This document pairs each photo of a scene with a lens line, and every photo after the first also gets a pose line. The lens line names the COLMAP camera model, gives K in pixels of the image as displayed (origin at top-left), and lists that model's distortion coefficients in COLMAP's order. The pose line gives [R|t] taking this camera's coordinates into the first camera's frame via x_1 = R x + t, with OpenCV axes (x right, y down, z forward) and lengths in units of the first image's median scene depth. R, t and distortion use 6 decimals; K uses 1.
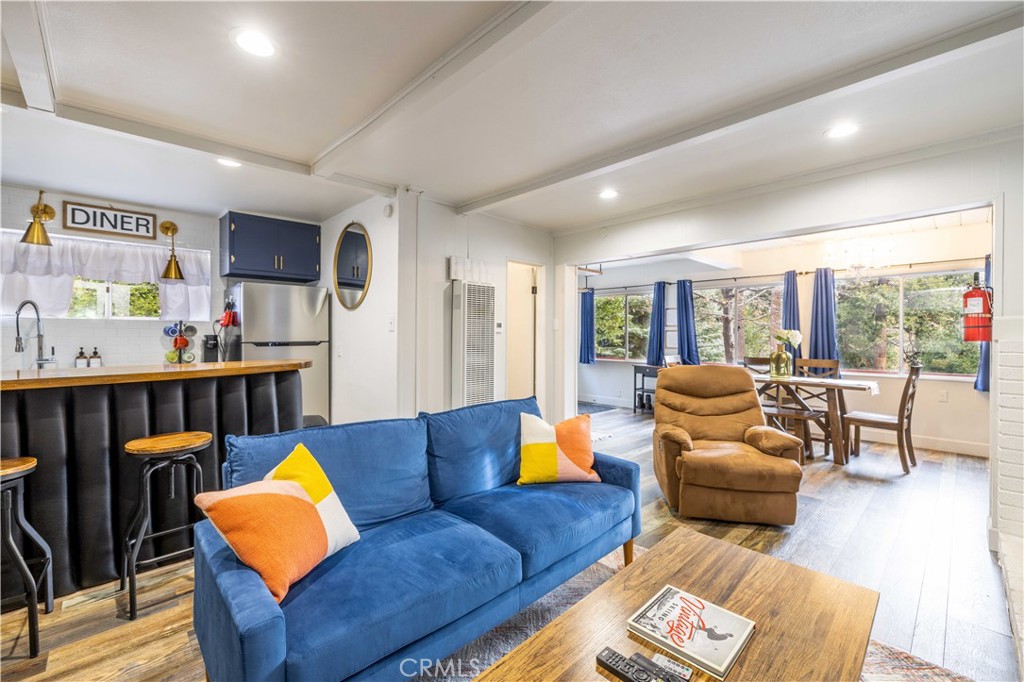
lens RADIAL K [[423.5, 0, 503.0], [0, 423.5, 335.6], [0, 0, 1]] dist [-0.003081, 0.000109]
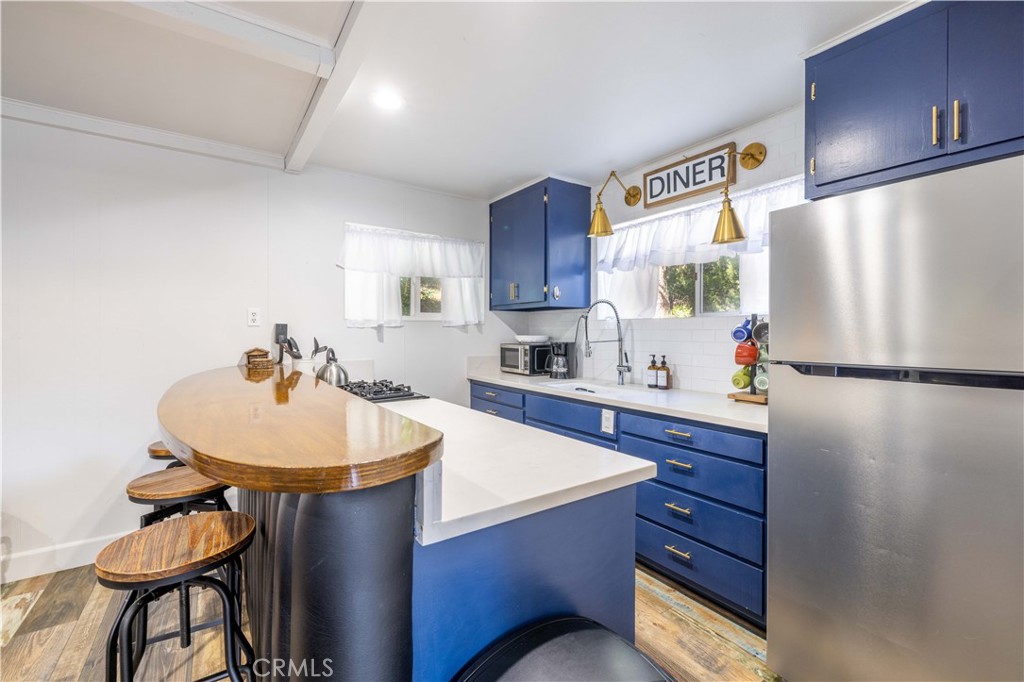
lens RADIAL K [[441.0, 0, 511.7], [0, 441.0, 328.7], [0, 0, 1]] dist [0.023004, 0.000194]
pose [[-0.160464, -0.010862, -0.986982, -0.146466], [-0.003275, 0.999940, -0.010472, -0.009956], [0.987036, 0.001552, -0.160490, 0.823549]]
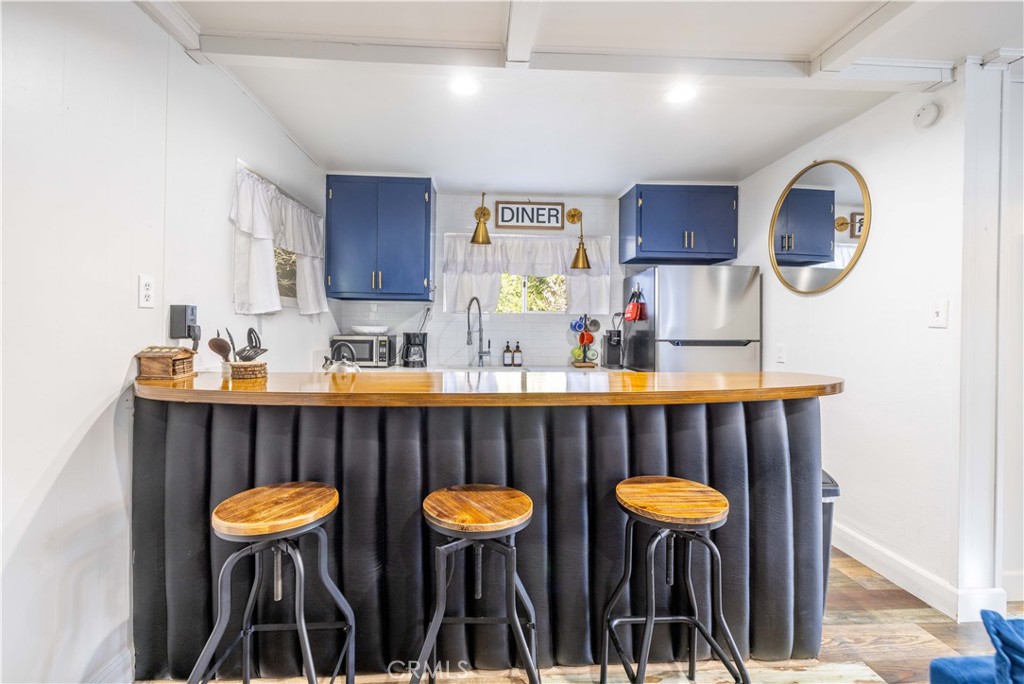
lens RADIAL K [[441.0, 0, 511.7], [0, 441.0, 329.7], [0, 0, 1]] dist [0.023004, 0.000194]
pose [[0.769490, 0.009768, -0.638585, -0.287160], [-0.008738, 0.999950, 0.004767, -0.005464], [0.638600, 0.001912, 0.769537, 0.168389]]
